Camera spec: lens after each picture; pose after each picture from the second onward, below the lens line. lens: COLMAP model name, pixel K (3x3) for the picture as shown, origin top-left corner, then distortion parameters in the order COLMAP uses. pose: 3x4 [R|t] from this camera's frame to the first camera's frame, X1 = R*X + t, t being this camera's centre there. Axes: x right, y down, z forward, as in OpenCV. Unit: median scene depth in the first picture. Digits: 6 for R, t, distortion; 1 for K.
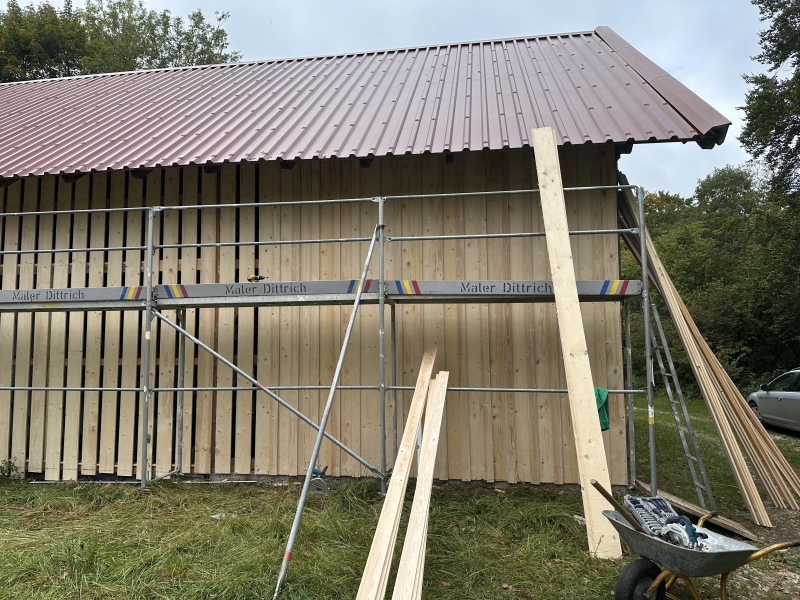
lens RADIAL K [[554.9, 0, 394.9], [0, 554.9, 304.2], [0, 0, 1]] dist [0.043971, -0.049897]
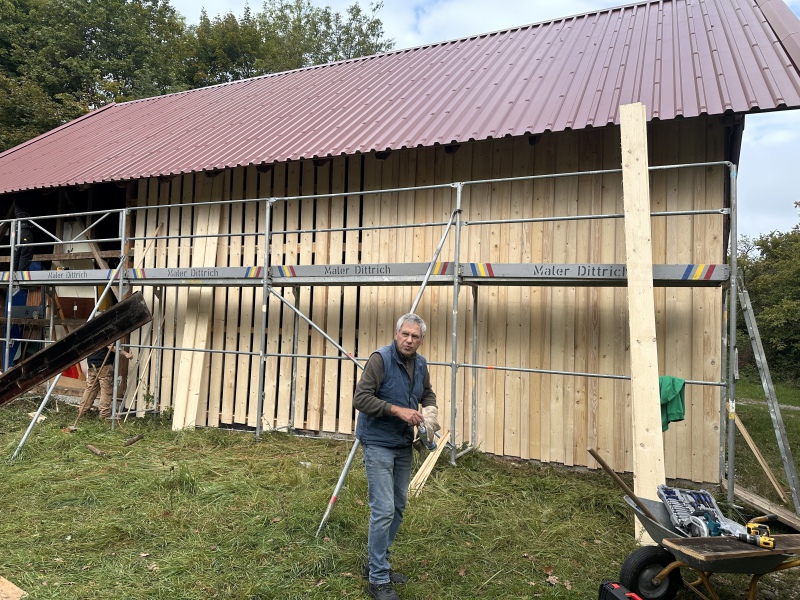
lens RADIAL K [[554.9, 0, 393.5], [0, 554.9, 304.4], [0, 0, 1]] dist [0.043971, -0.049897]
pose [[0.958765, 0.028565, -0.282760, 0.129495], [-0.018262, 0.999072, 0.039006, -0.002697], [0.283612, -0.032234, 0.958397, -0.036977]]
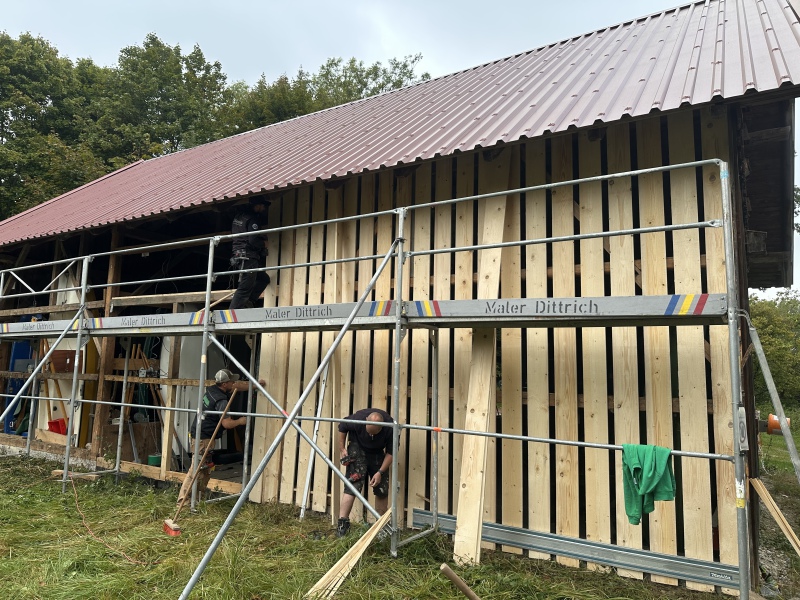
lens RADIAL K [[554.9, 0, 394.0], [0, 554.9, 303.1], [0, 0, 1]] dist [0.043971, -0.049897]
pose [[0.916956, -0.018844, -0.398543, 0.258843], [-0.002005, 0.998654, -0.051832, 0.004331], [0.398983, 0.048327, 0.915684, 0.158416]]
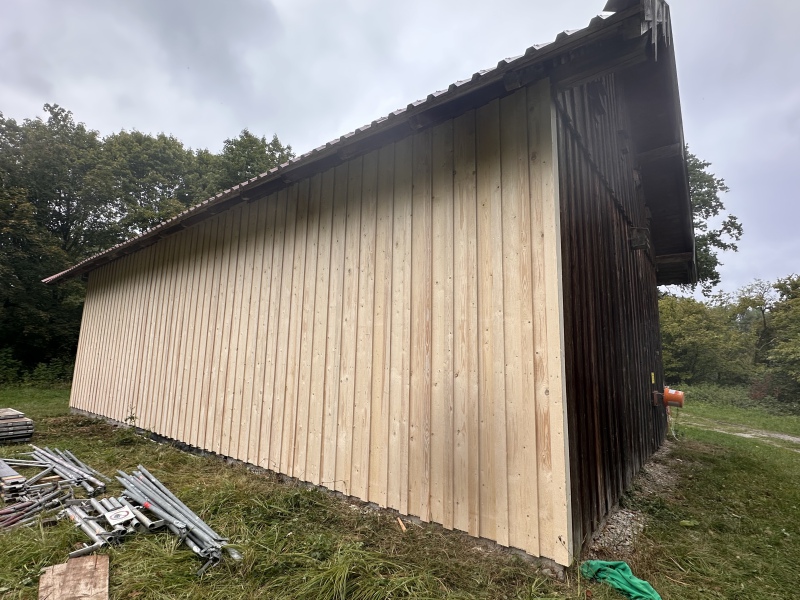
lens RADIAL K [[388.9, 0, 394.5], [0, 388.9, 306.8], [0, 0, 1]] dist [-0.003030, -0.000355]
pose [[0.867531, -0.042927, -0.495528, 0.425044], [0.008942, 0.997454, -0.070753, 0.040410], [0.497303, 0.056950, 0.865706, 0.419947]]
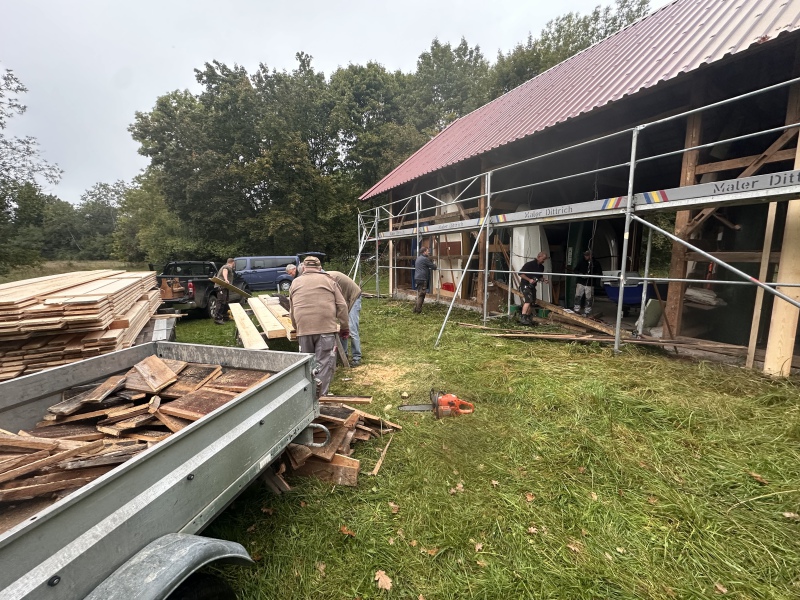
lens RADIAL K [[316.4, 0, 401.2], [0, 316.4, 299.7], [0, 0, 1]] dist [-0.003593, 0.000312]
pose [[0.633327, 0.107701, -0.766354, -0.171228], [0.061907, 0.980044, 0.188894, 0.026609], [0.771404, -0.167074, 0.614021, 0.117339]]
